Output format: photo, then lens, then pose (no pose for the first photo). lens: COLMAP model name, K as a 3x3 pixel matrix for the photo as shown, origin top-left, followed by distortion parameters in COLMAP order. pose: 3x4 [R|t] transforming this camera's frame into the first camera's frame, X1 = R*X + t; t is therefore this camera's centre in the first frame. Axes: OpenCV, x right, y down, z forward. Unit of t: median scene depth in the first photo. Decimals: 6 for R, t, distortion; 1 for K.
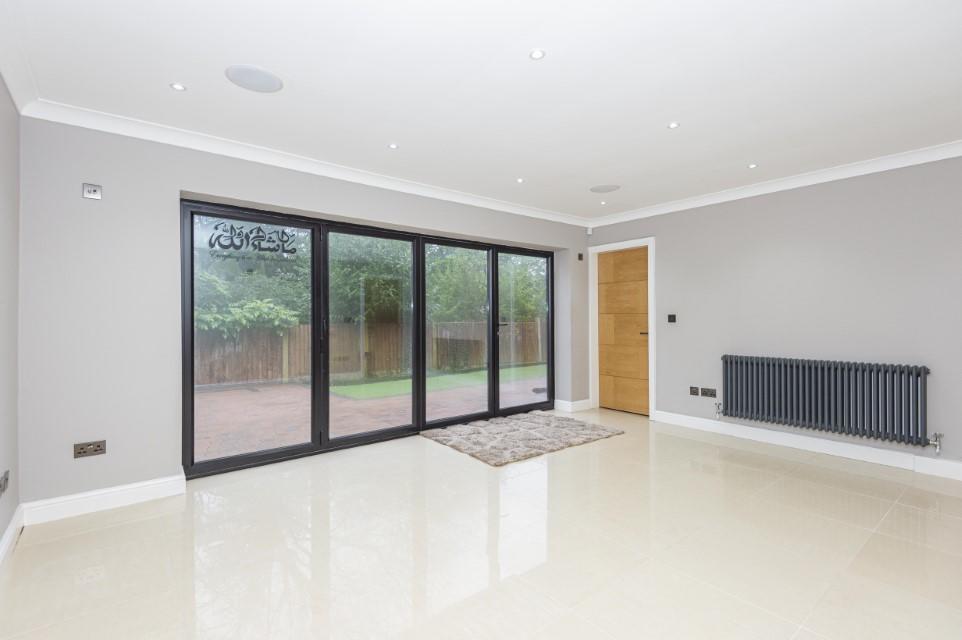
lens RADIAL K [[449.4, 0, 483.7], [0, 449.4, 313.6], [0, 0, 1]] dist [0.021065, -0.002415]
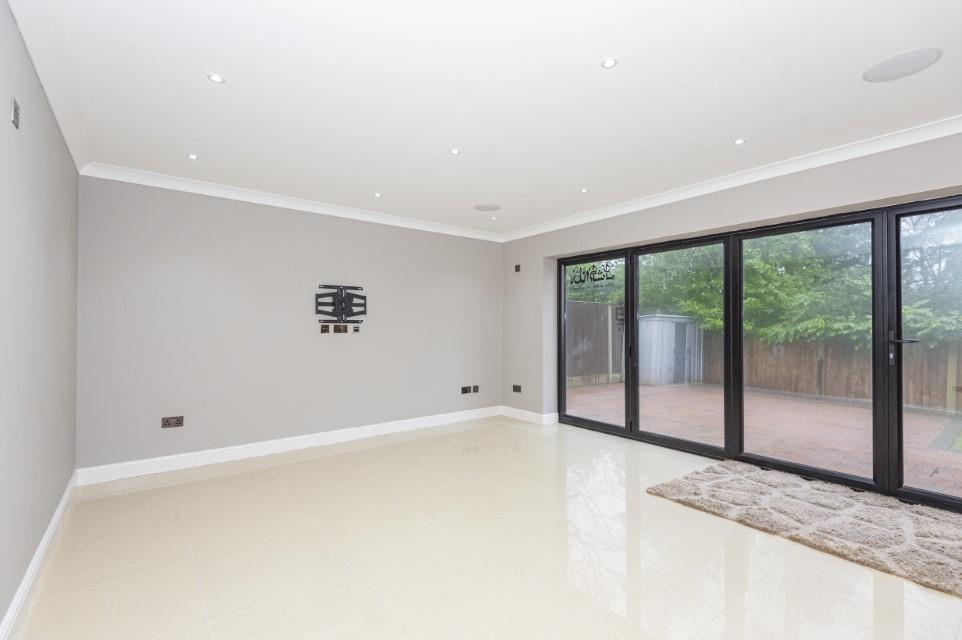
lens RADIAL K [[449.4, 0, 480.2], [0, 449.4, 335.6], [0, 0, 1]] dist [0.021065, -0.002415]
pose [[-0.036076, 0.024586, -0.999047, 0.858399], [0.005987, 0.999685, 0.024385, -0.003701], [0.999331, -0.005101, -0.036212, 0.624456]]
